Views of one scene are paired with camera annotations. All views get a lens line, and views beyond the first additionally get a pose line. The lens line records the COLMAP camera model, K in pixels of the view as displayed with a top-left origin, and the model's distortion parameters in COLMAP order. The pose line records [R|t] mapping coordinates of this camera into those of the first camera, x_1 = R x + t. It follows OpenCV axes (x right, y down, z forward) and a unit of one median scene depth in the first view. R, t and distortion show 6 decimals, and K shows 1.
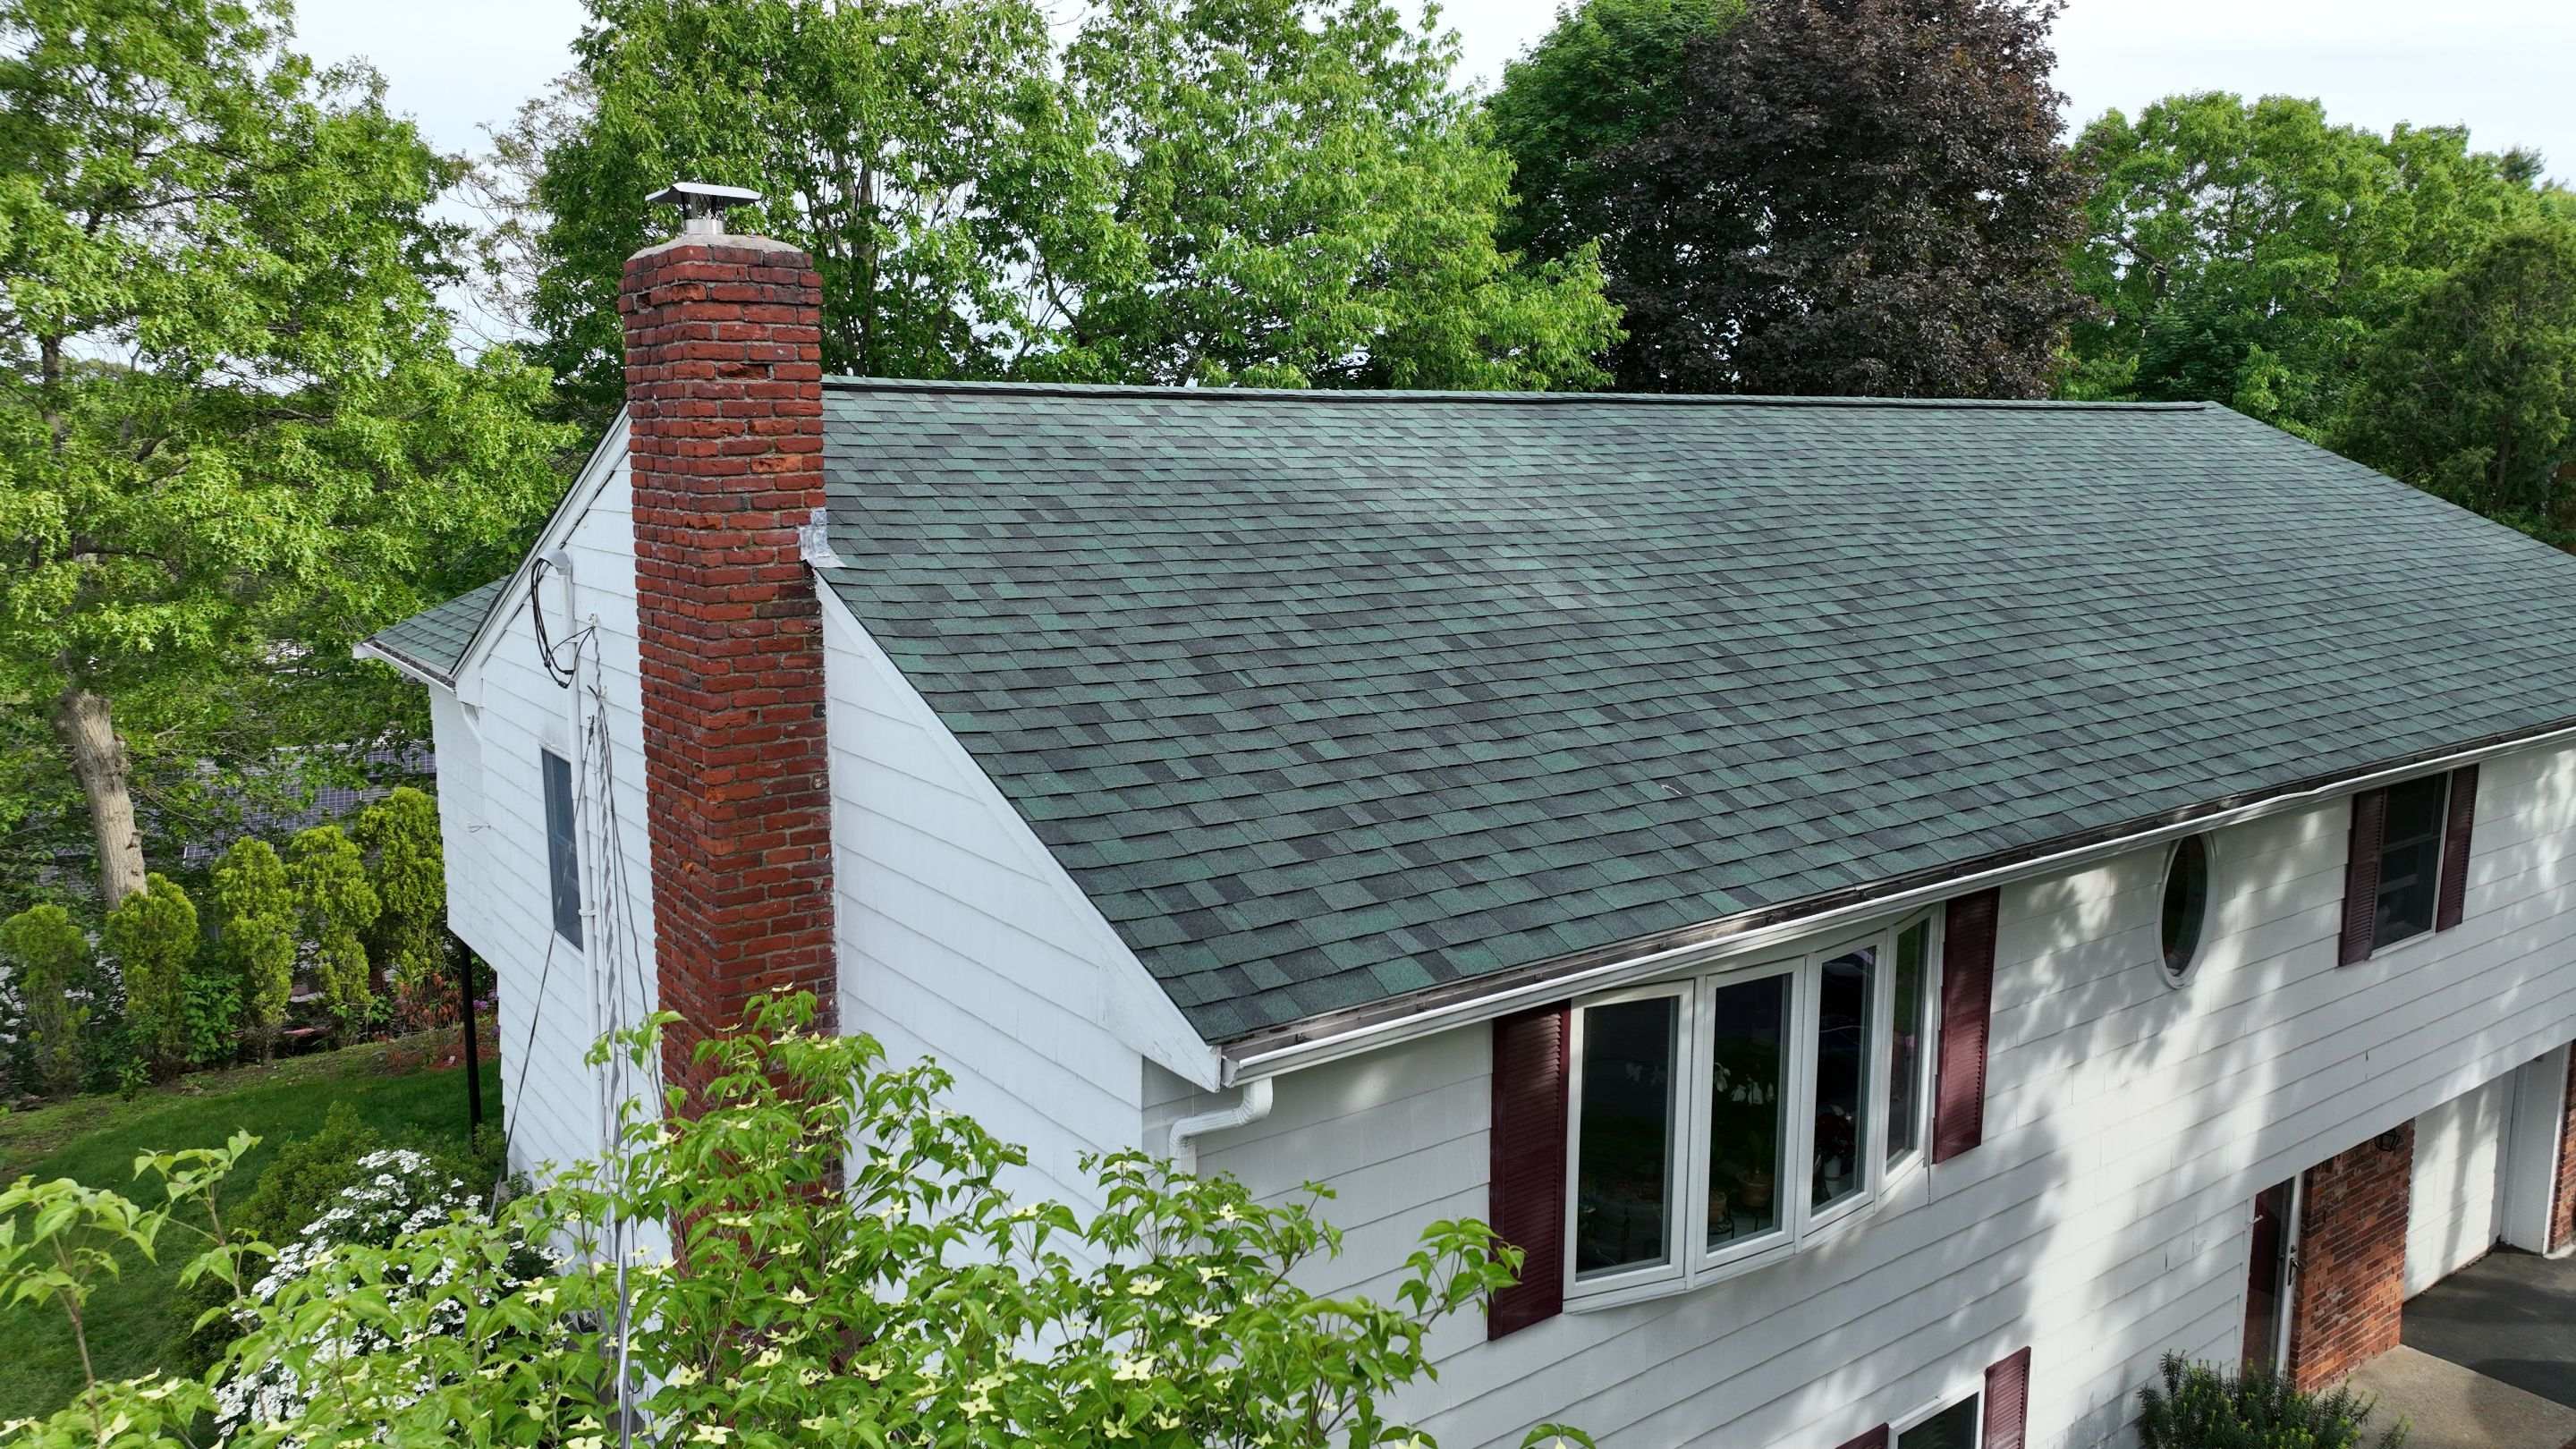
lens RADIAL K [[1819.2, 0, 1296.7], [0, 1819.2, 715.6], [0, 0, 1]] dist [-0.000236, 0.019442]
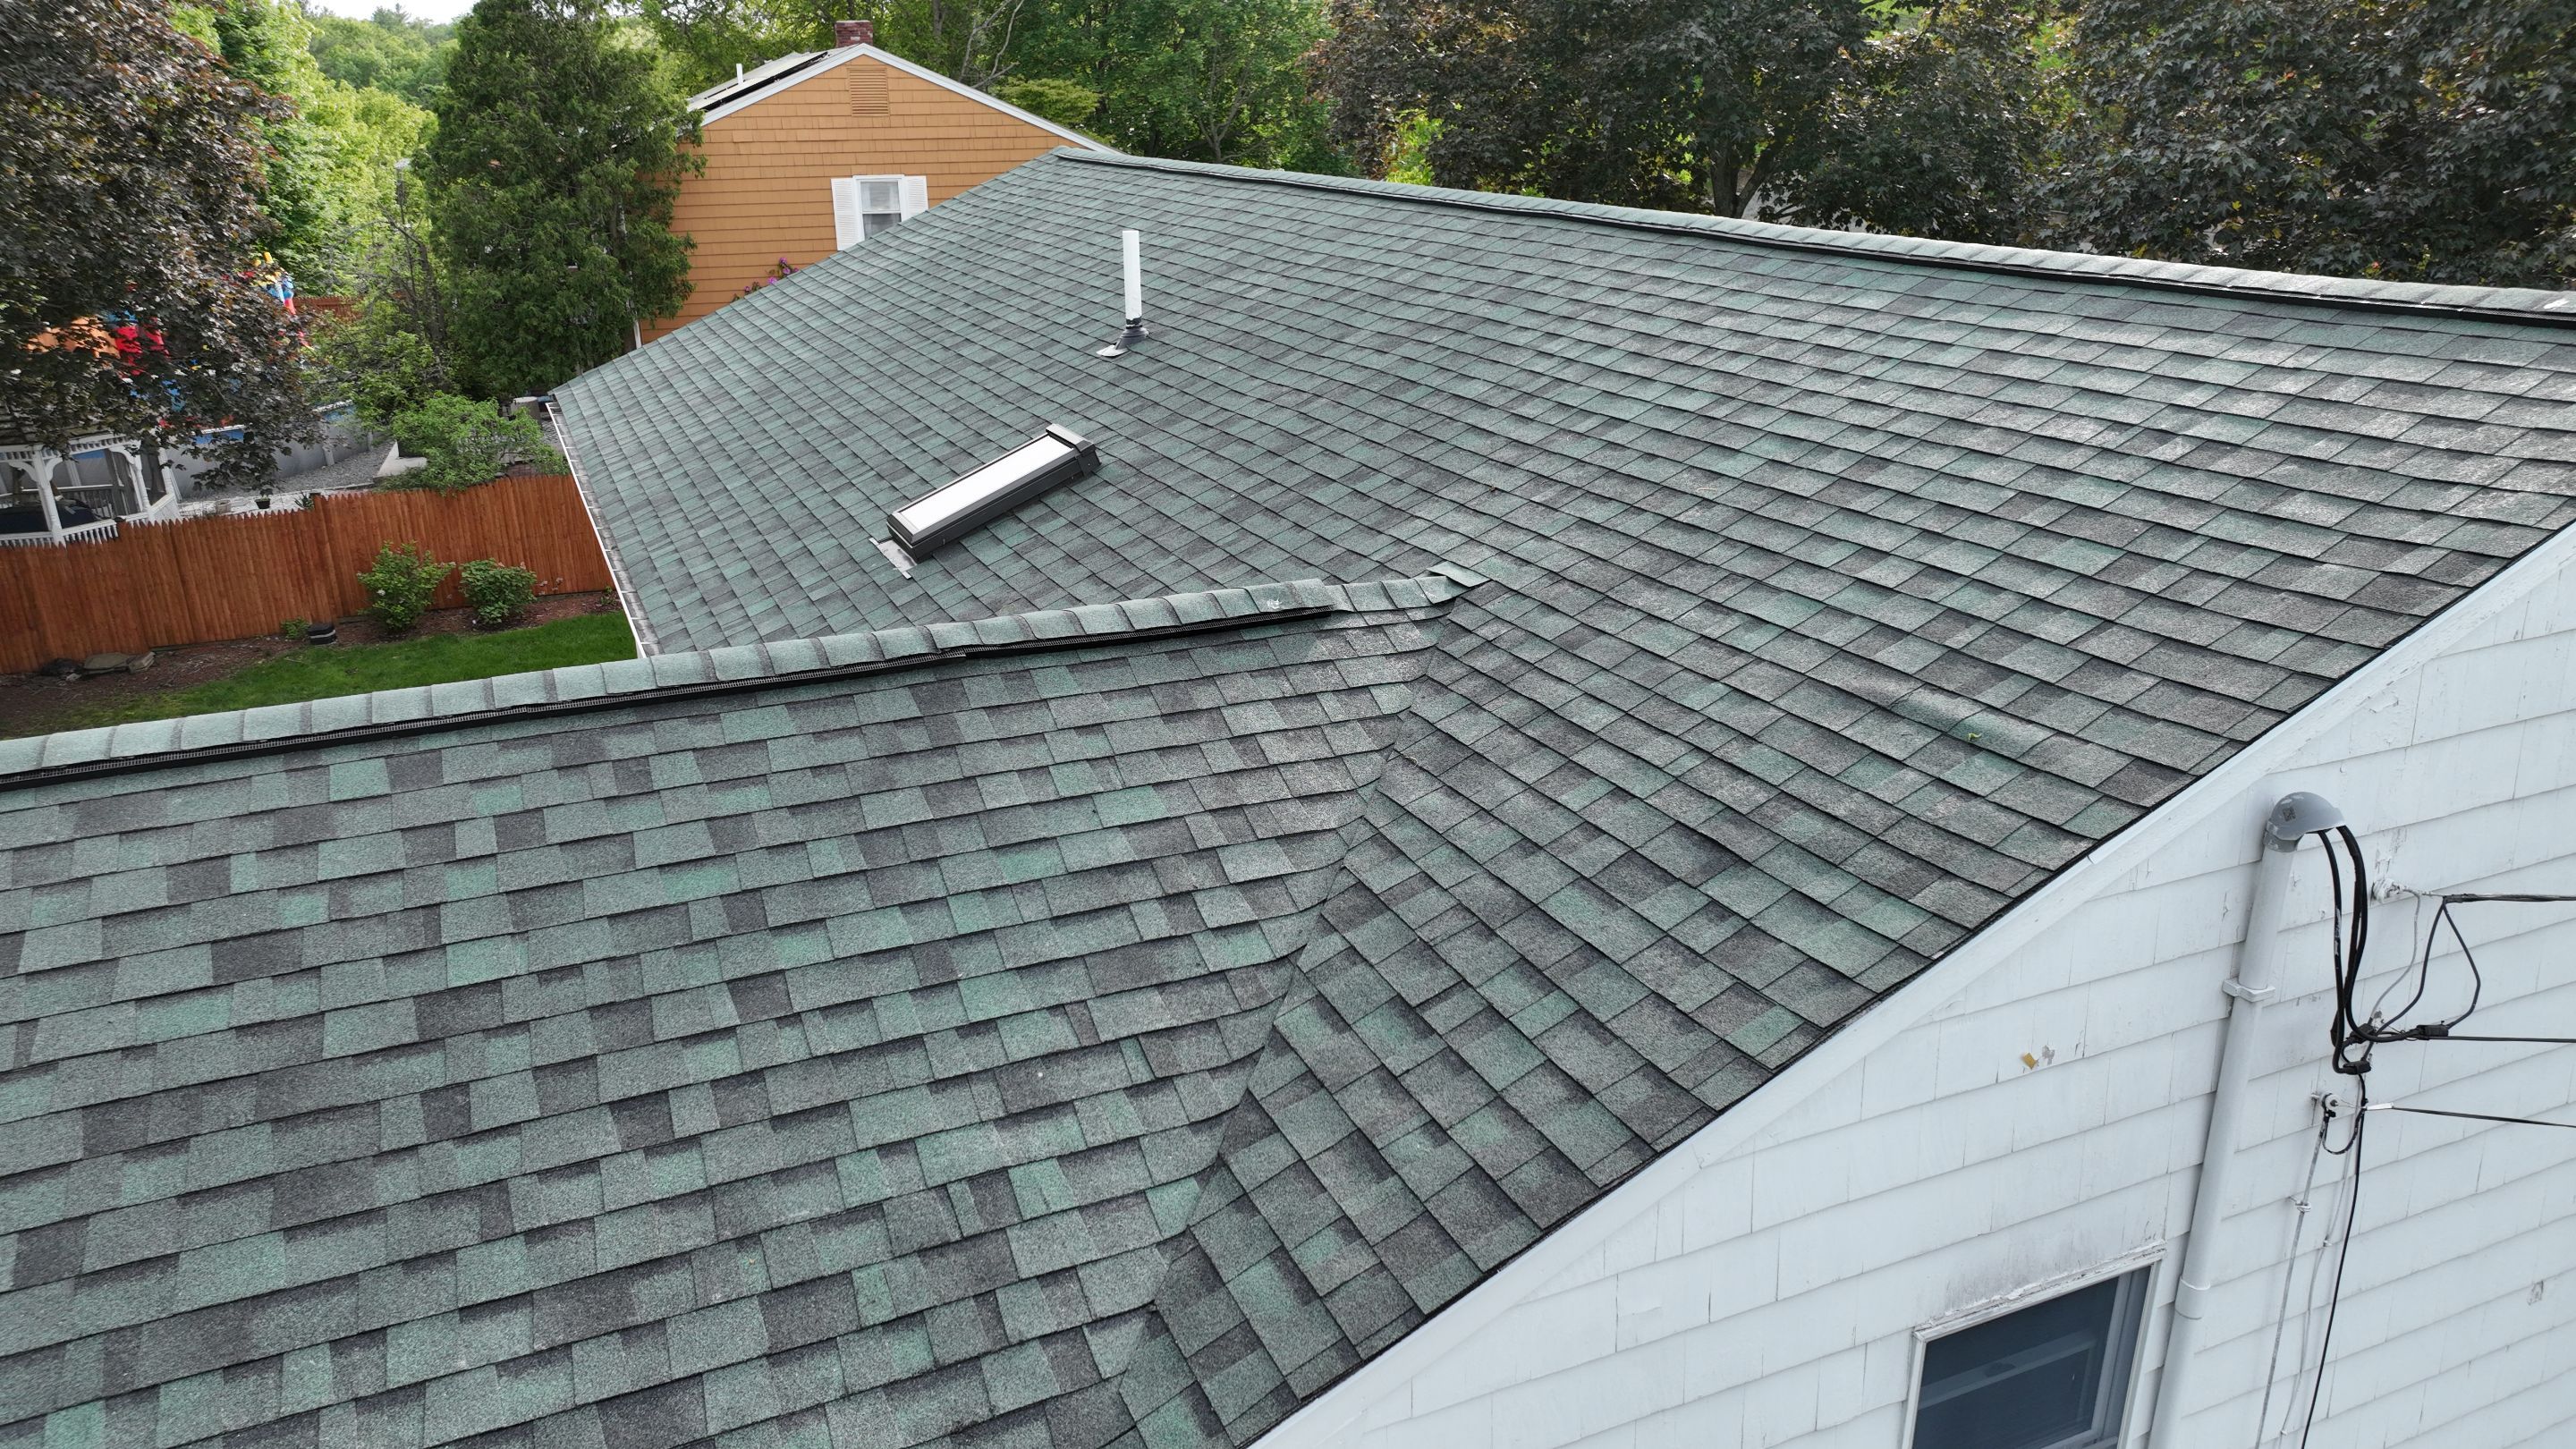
lens RADIAL K [[1819.2, 0, 1289.7], [0, 1819.2, 717.8], [0, 0, 1]] dist [-0.000236, 0.019442]
pose [[0.217943, -0.327781, 0.919272, -0.822918], [0.159662, 0.941199, 0.297746, -0.263762], [-0.962813, 0.081881, 0.257462, 1.109903]]
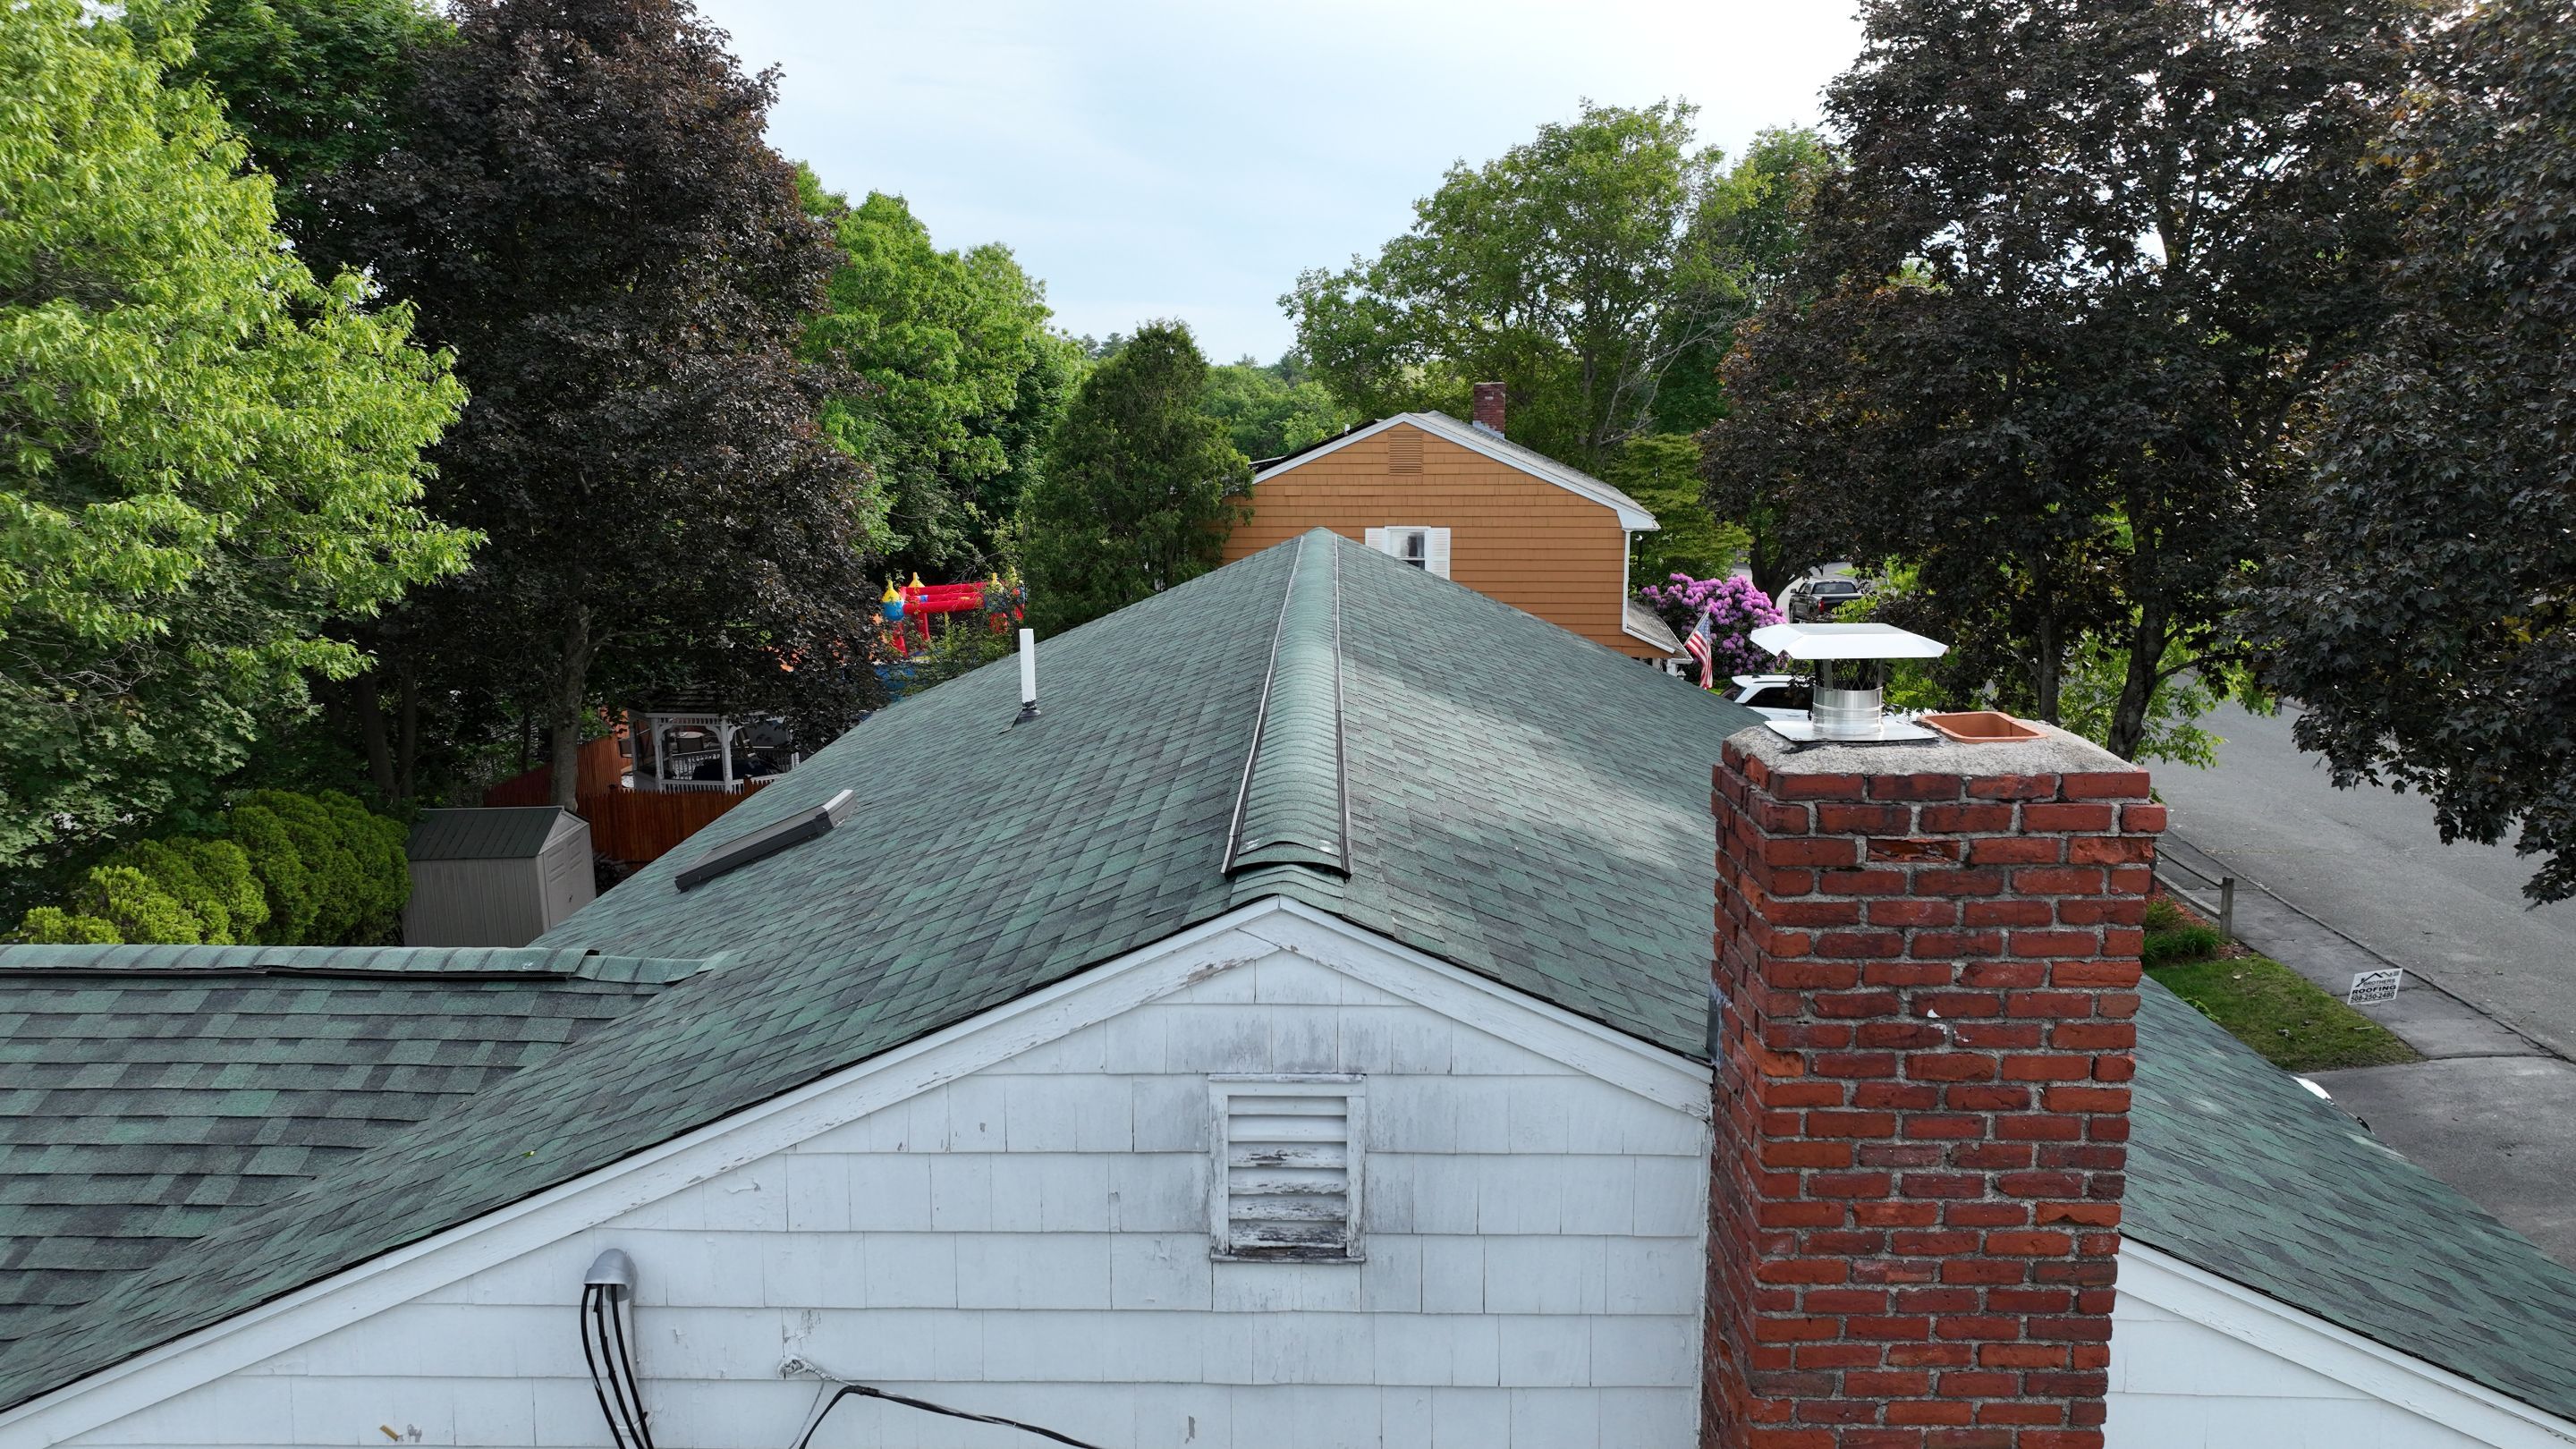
lens RADIAL K [[1819.2, 0, 1284.2], [0, 1819.2, 714.1], [0, 0, 1]] dist [-0.000236, 0.019442]
pose [[0.619559, -0.133068, 0.773589, -0.640889], [0.127999, 0.989462, 0.067688, -0.235470], [-0.774444, 0.057082, 0.630062, 0.566054]]
